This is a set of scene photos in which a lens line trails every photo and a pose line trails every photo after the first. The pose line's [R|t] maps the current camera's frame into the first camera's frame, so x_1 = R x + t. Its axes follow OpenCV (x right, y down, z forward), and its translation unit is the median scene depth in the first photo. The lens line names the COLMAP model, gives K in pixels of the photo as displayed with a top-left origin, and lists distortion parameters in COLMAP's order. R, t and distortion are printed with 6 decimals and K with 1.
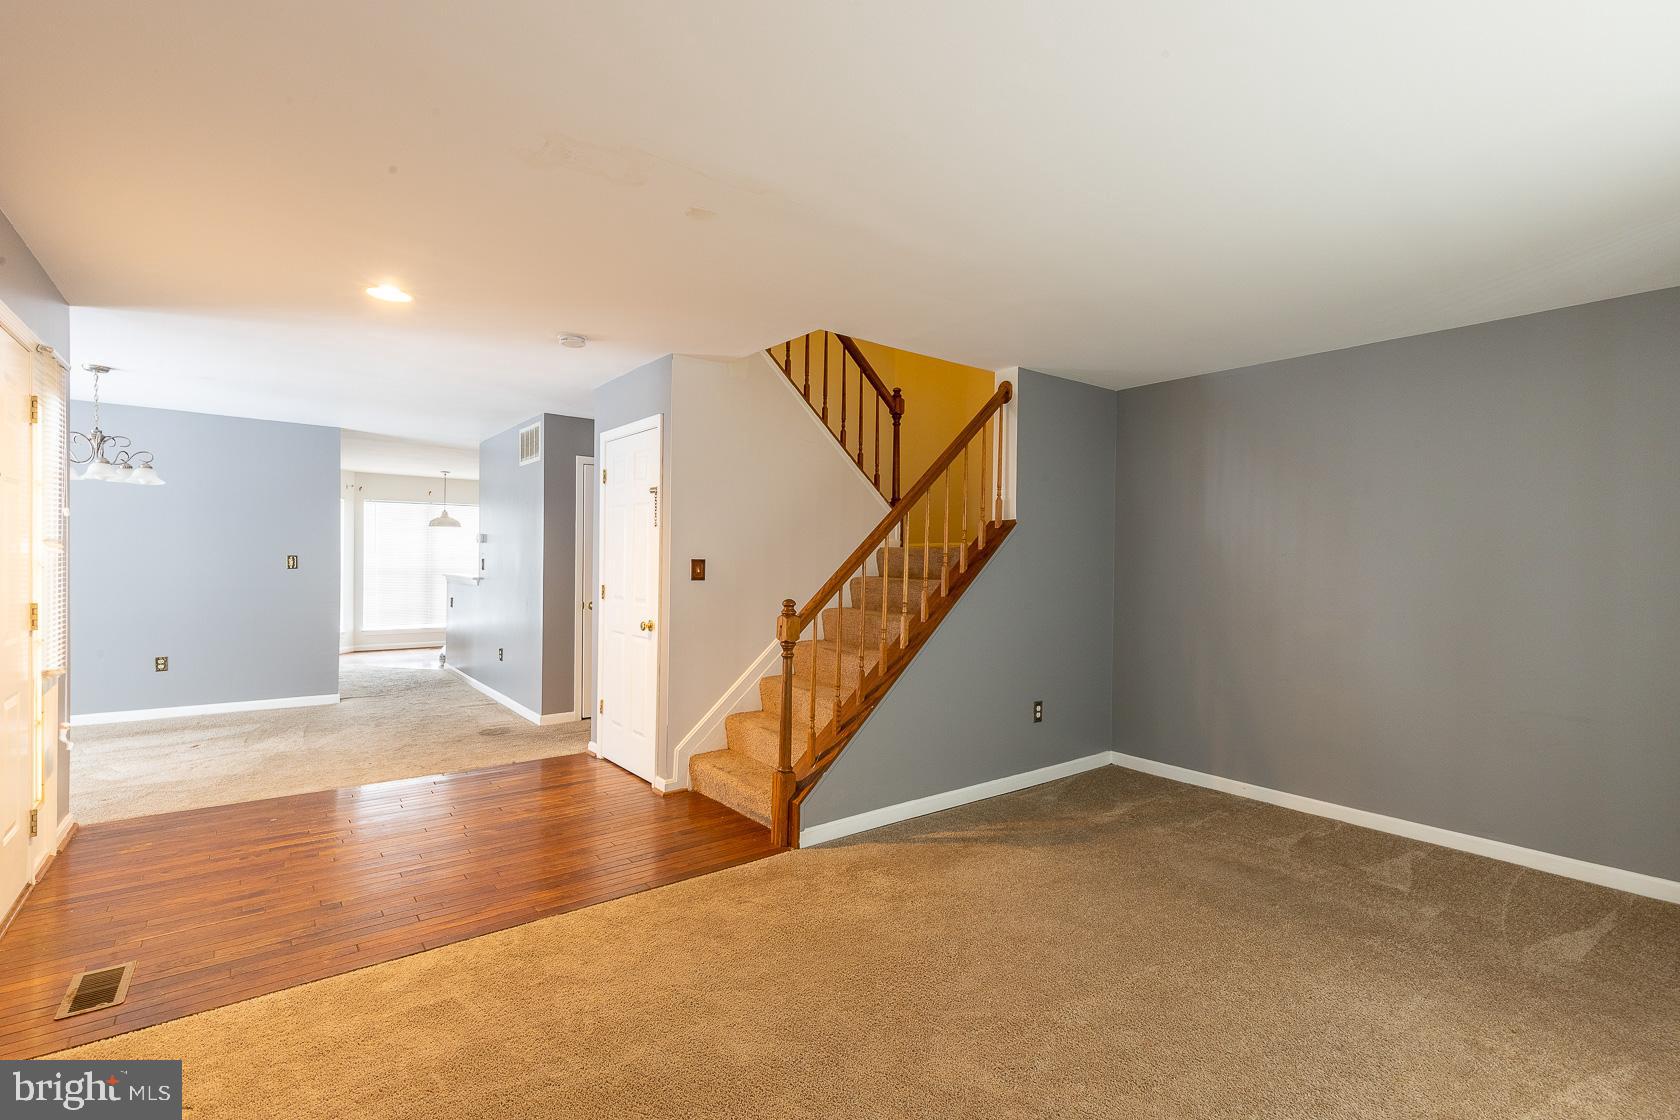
lens RADIAL K [[772.4, 0, 841.6], [0, 772.4, 566.5], [0, 0, 1]] dist [0.001137, -0.000083]
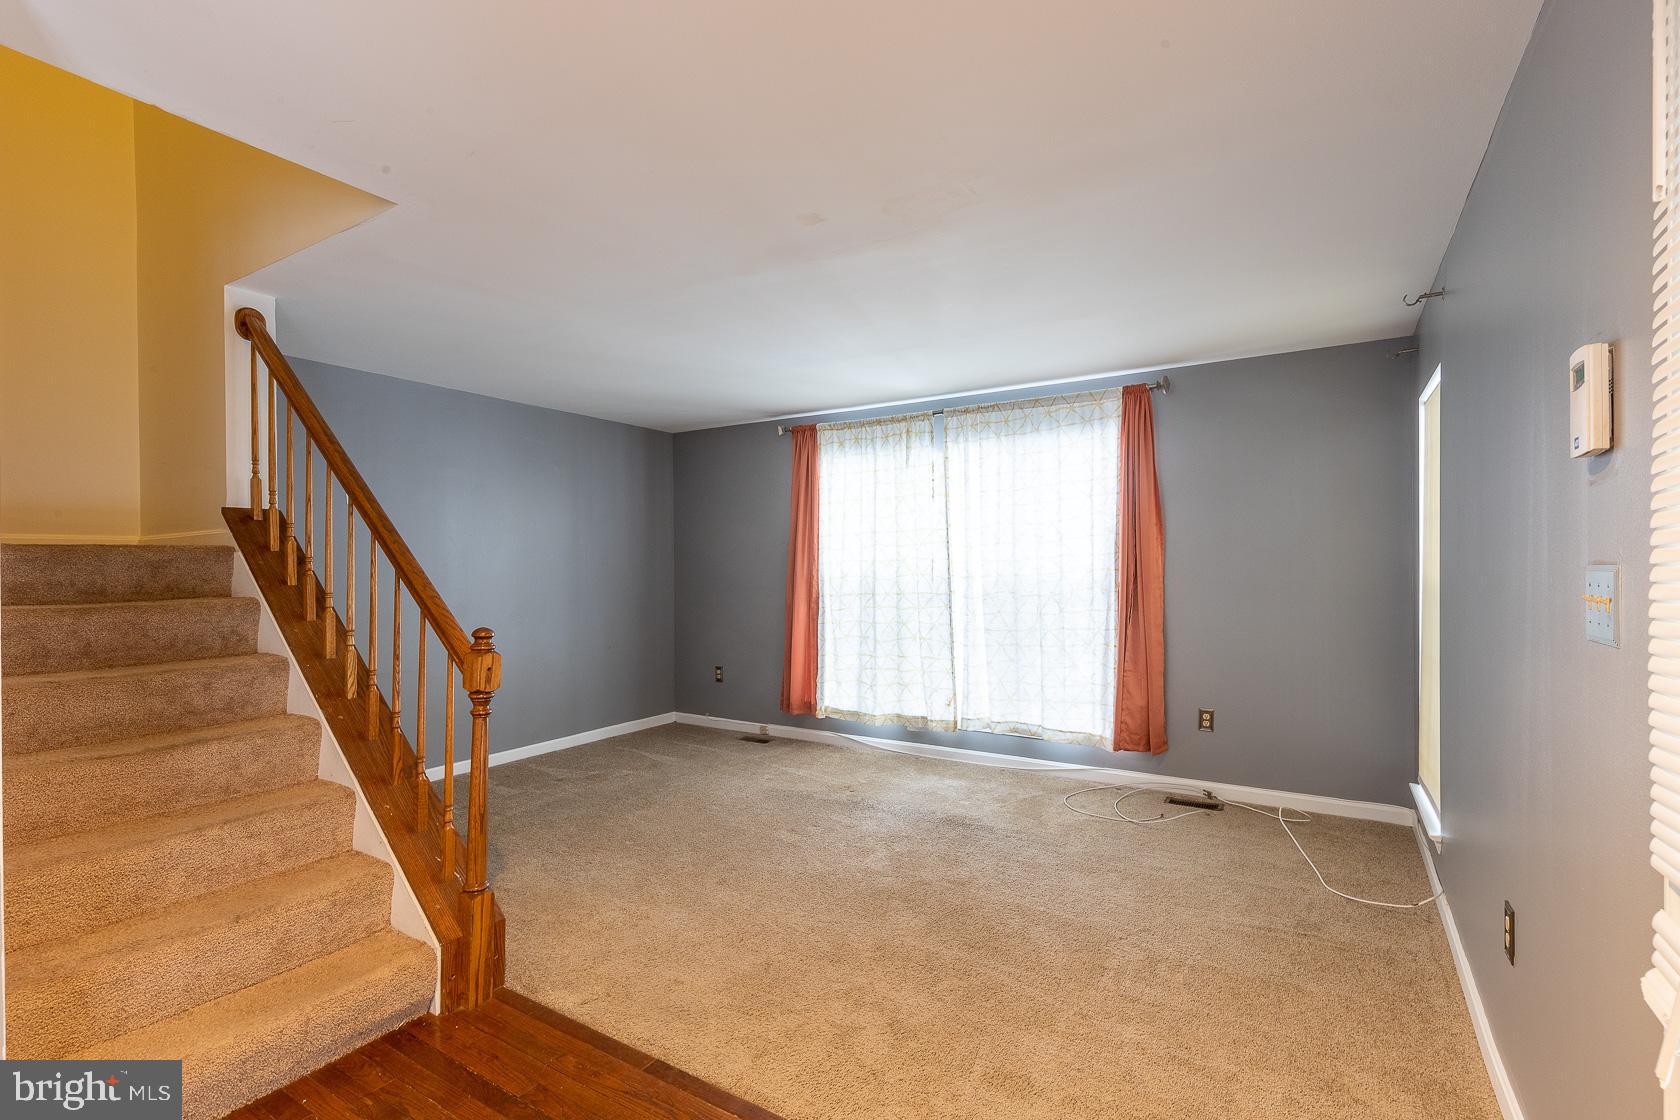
lens RADIAL K [[748.1, 0, 844.3], [0, 748.1, 570.4], [0, 0, 1]] dist [0.002434, 0.000106]
pose [[-0.346674, -0.009703, 0.937936, -0.899917], [0.021278, 0.999608, 0.018205, -0.007401], [-0.937744, 0.026269, -0.346331, 1.093082]]
